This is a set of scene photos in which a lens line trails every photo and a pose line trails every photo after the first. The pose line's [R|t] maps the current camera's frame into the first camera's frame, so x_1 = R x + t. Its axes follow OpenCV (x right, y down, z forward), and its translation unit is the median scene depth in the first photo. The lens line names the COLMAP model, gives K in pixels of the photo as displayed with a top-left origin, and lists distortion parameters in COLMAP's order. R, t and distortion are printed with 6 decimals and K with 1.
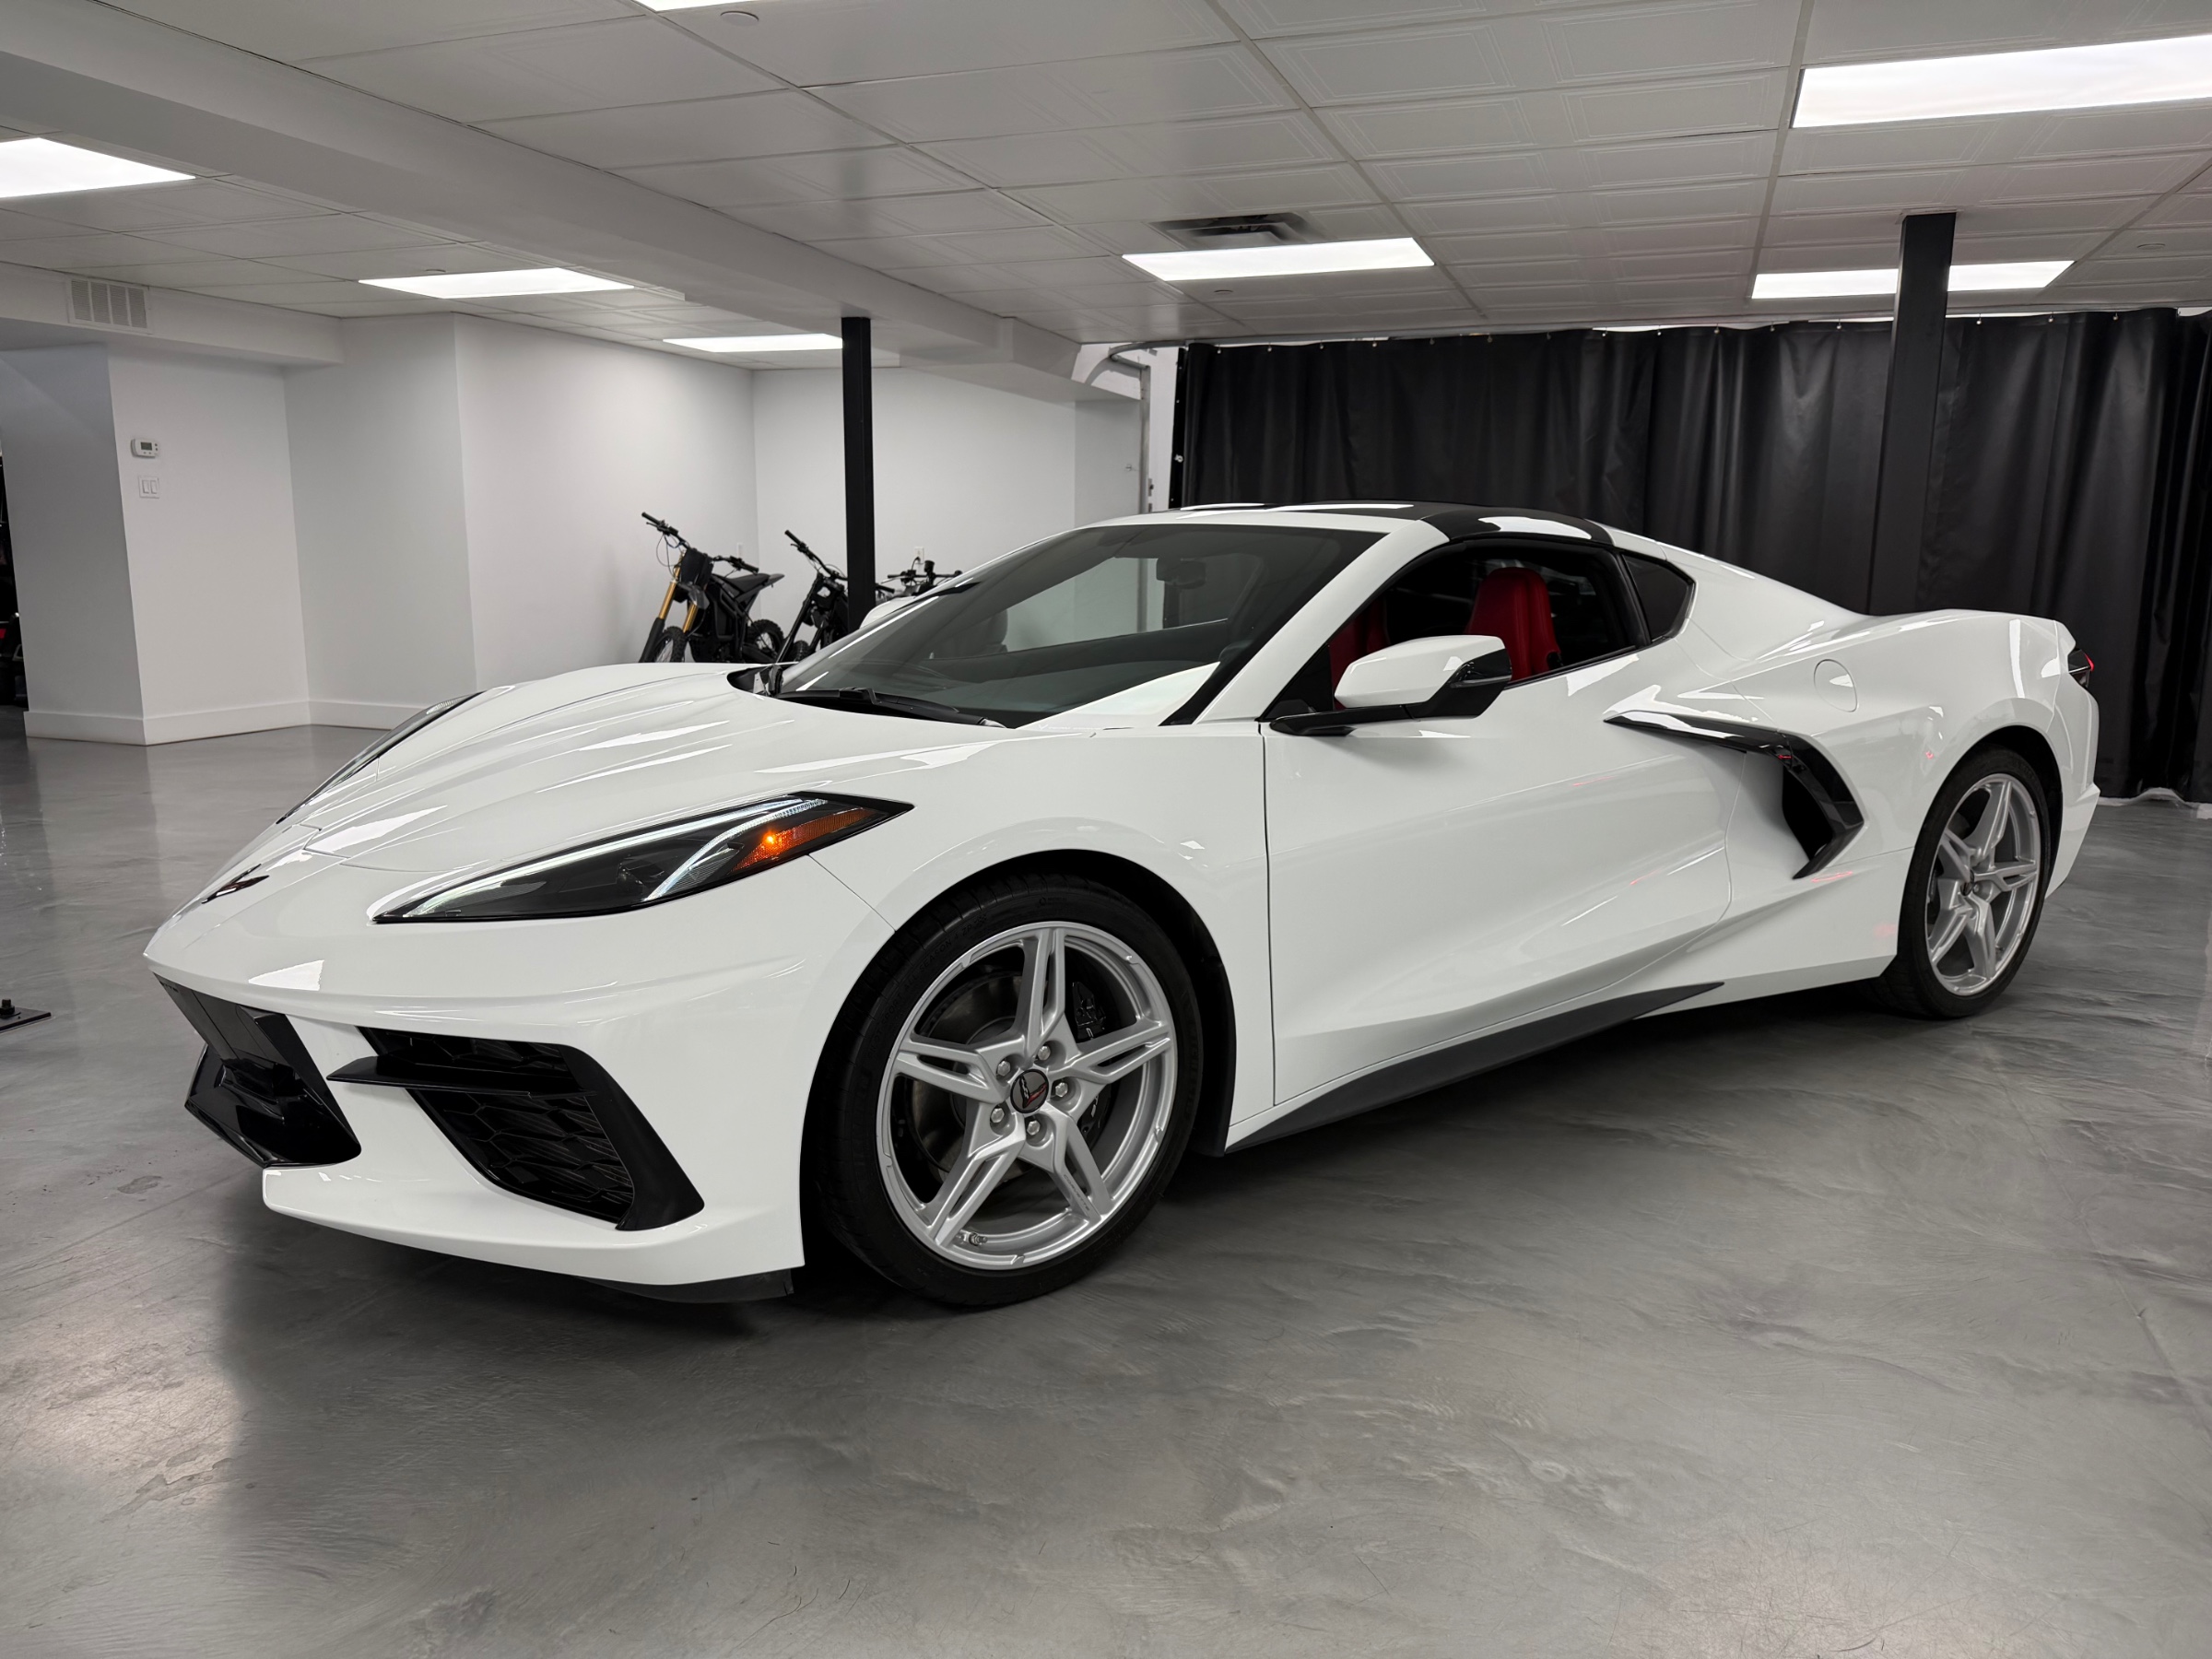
lens RADIAL K [[1569.7, 0, 1108.7], [0, 1569.7, 827.4], [0, 0, 1]] dist [0.041588, -0.034351]
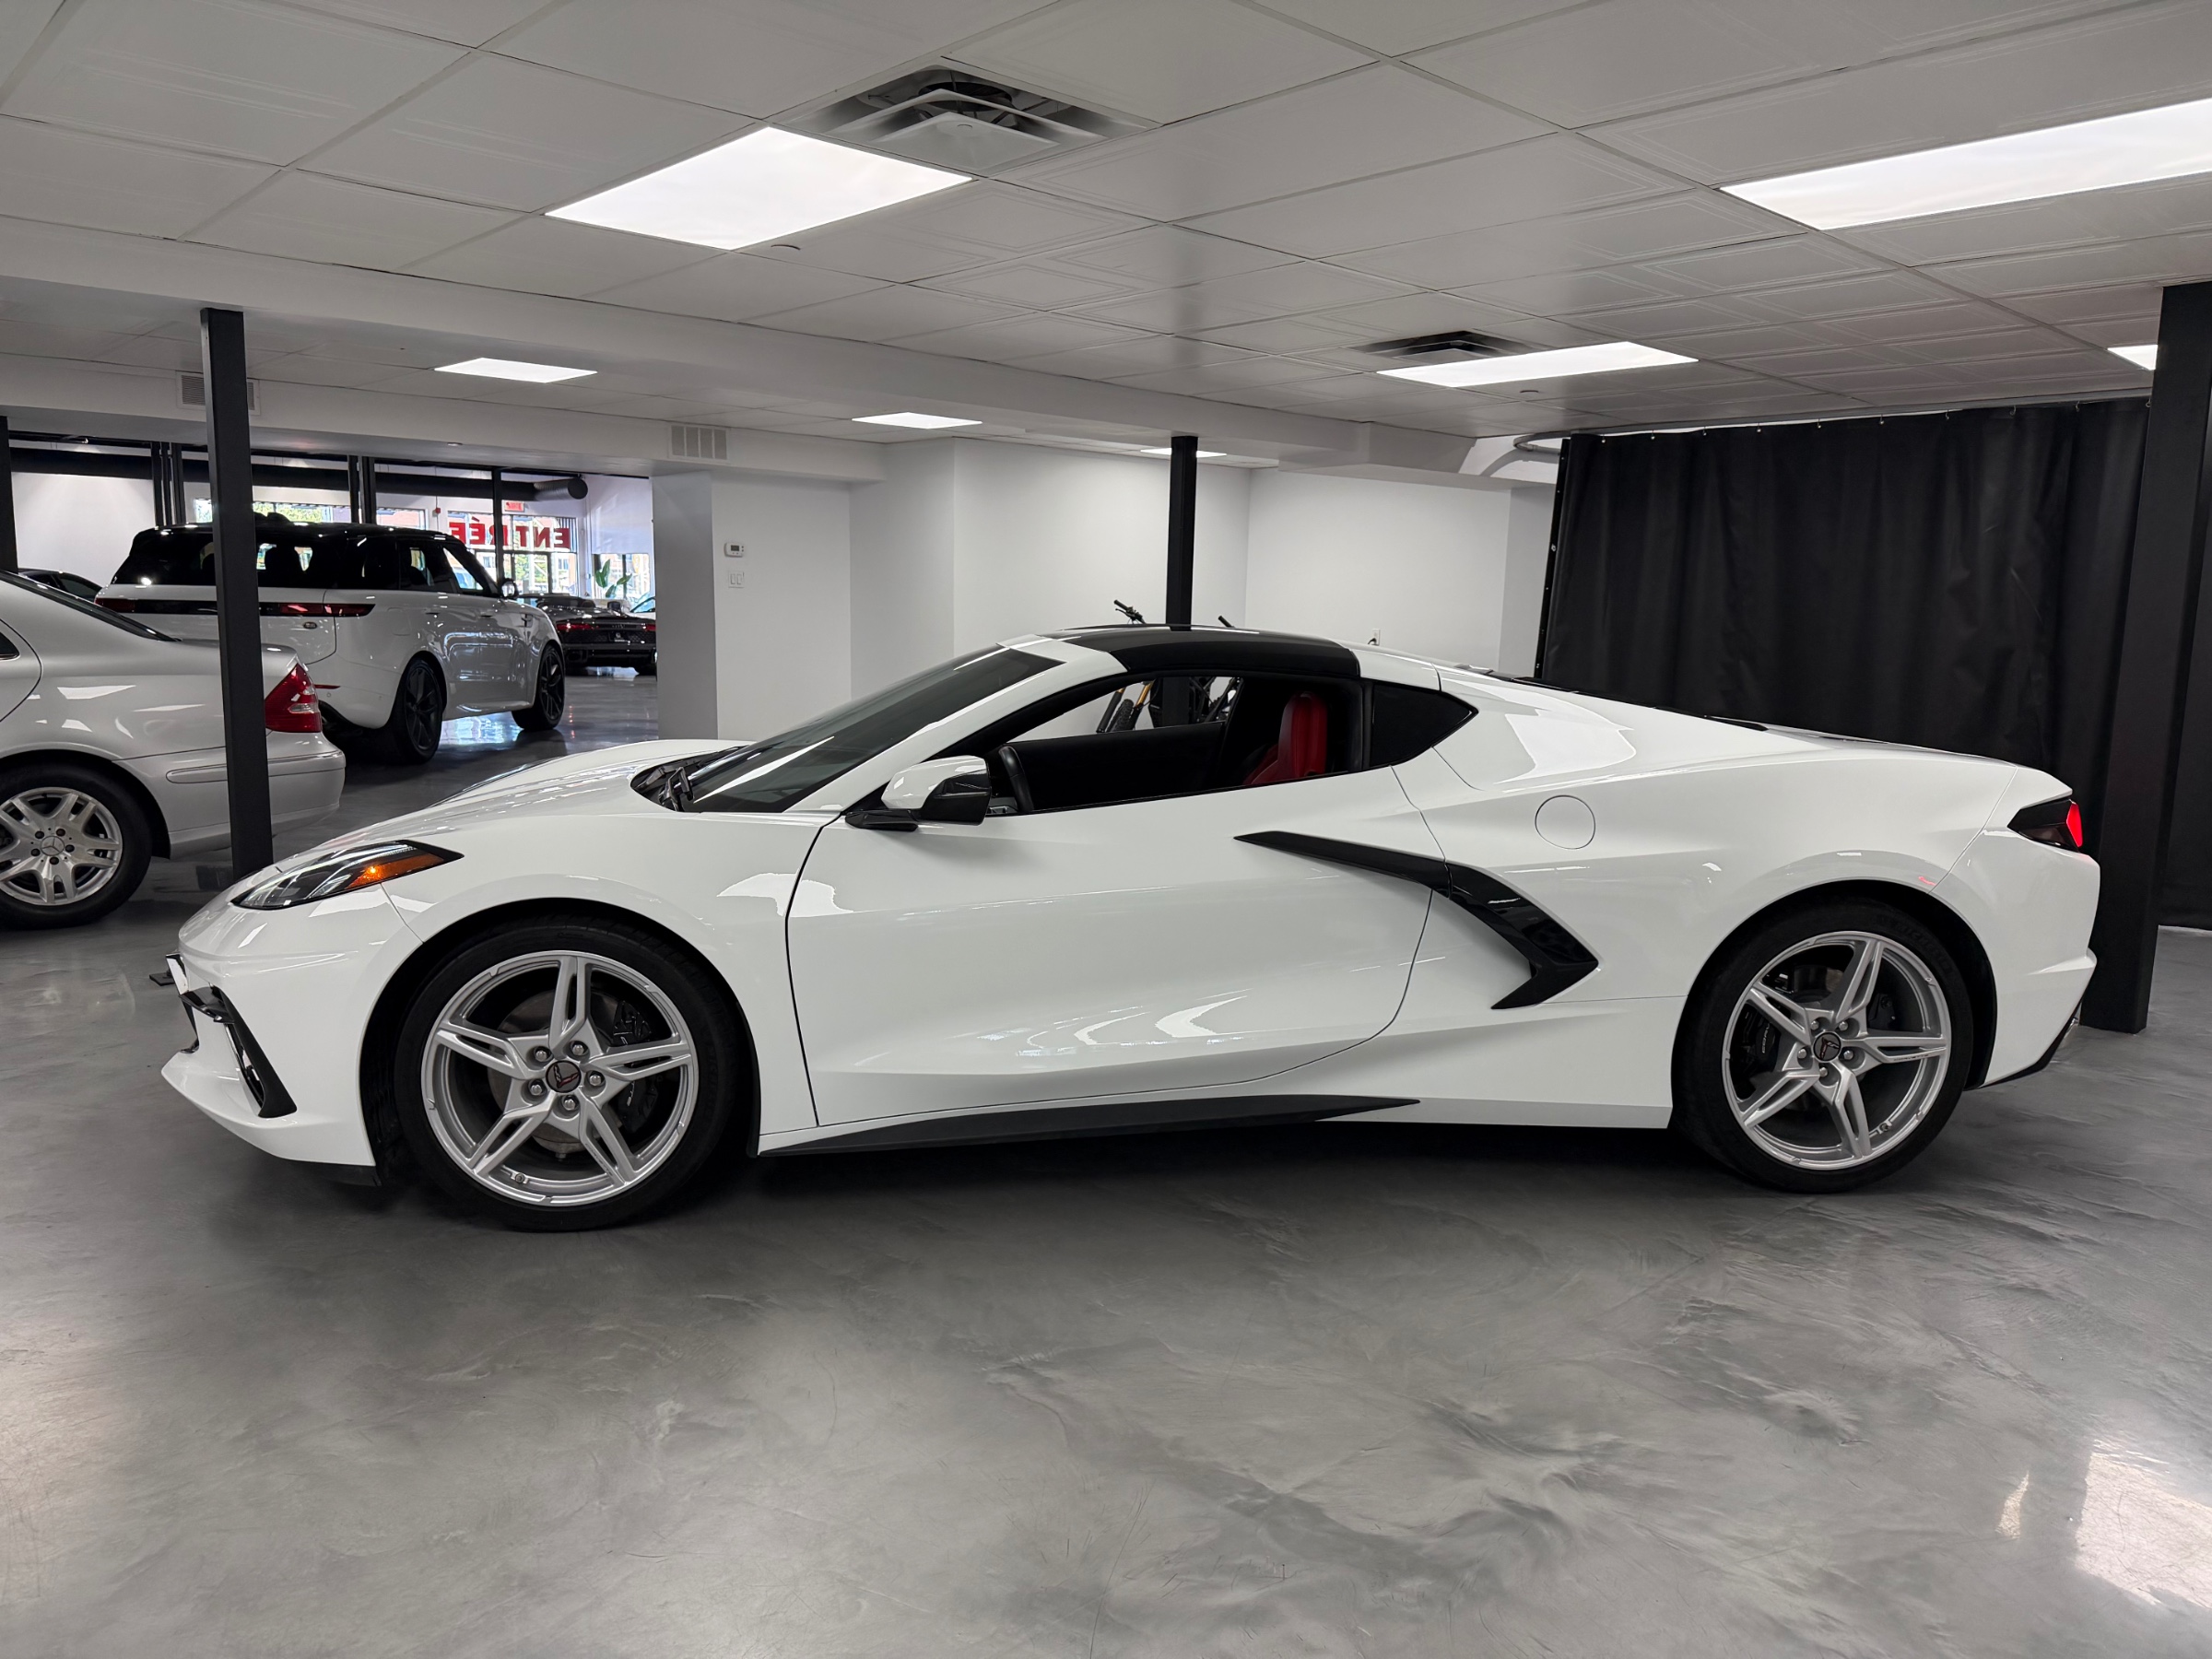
lens RADIAL K [[1569.7, 0, 1107.6], [0, 1569.7, 835.2], [0, 0, 1]] dist [0.041588, -0.034351]
pose [[0.894254, 0.074801, -0.441265, 0.686072], [-0.090694, 0.995766, -0.015002, -0.042974], [0.438275, 0.053436, 0.897251, -0.013540]]
